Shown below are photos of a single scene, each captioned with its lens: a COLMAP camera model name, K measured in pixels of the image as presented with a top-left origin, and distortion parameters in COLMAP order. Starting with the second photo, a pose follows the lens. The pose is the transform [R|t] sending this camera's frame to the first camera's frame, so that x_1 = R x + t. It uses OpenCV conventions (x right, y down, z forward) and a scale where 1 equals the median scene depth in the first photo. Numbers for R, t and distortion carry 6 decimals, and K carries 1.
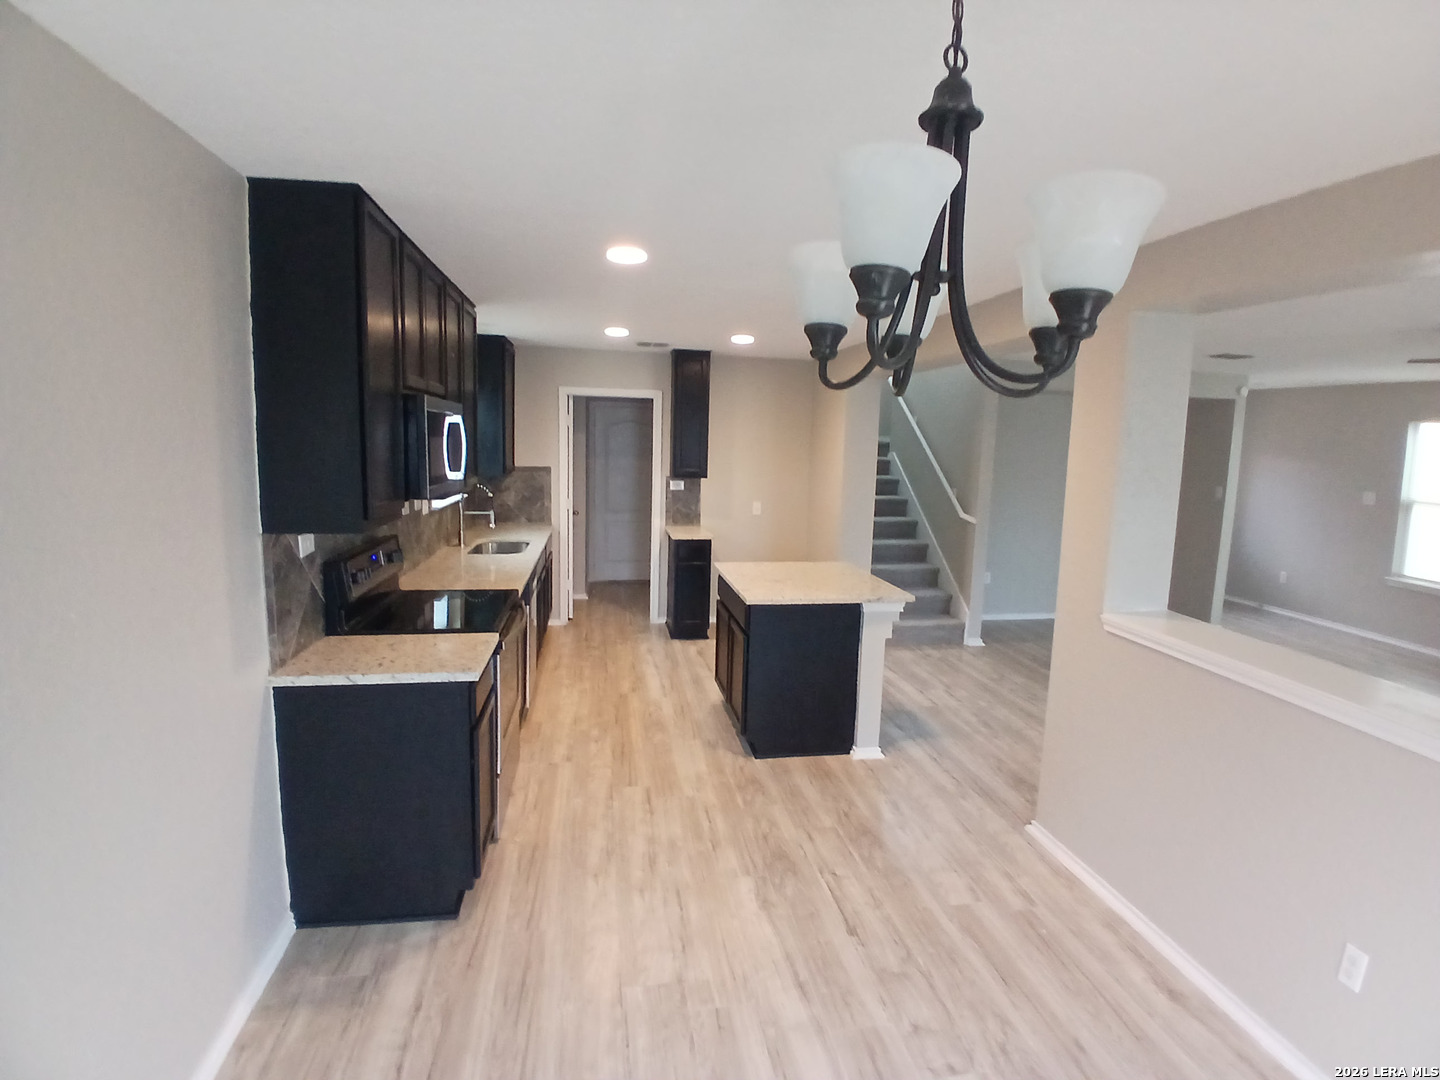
lens RADIAL K [[712.4, 0, 732.4], [0, 712.4, 537.3], [0, 0, 1]] dist [0.003138, -0.046210]
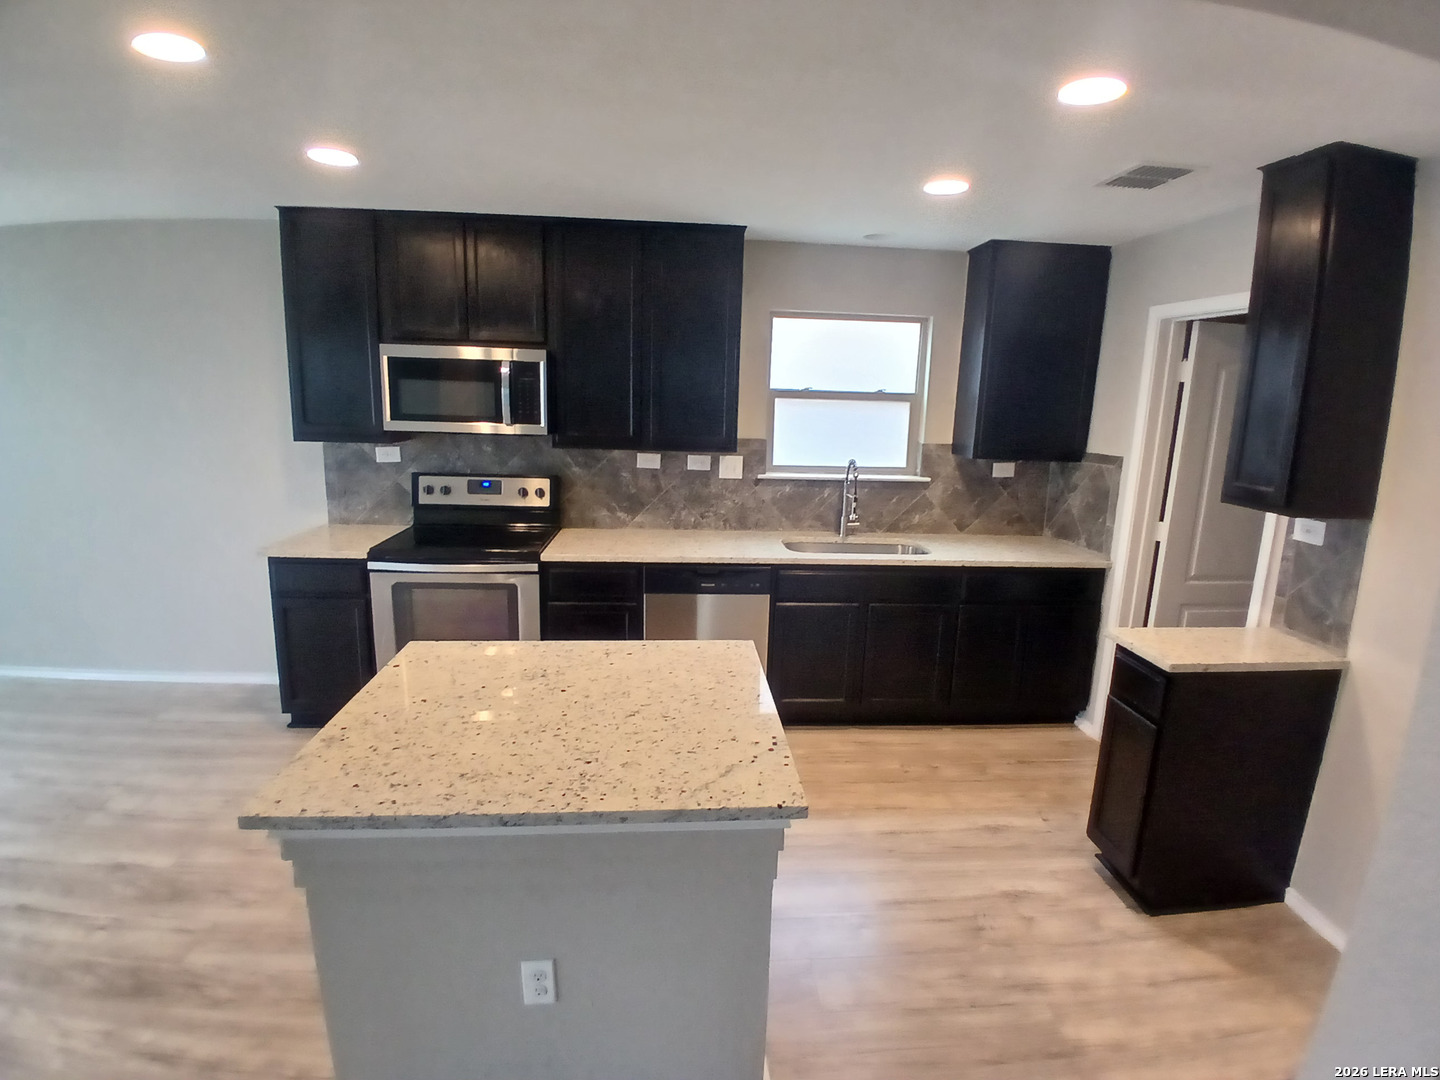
lens RADIAL K [[711.9, 0, 721.7], [0, 711.9, 531.6], [0, 0, 1]] dist [0.014275, -0.045247]
pose [[-0.110856, 0.165281, -0.979997, 0.394931], [-0.161516, 0.969969, 0.181860, -0.111135], [0.980624, 0.178445, -0.080831, 0.891469]]
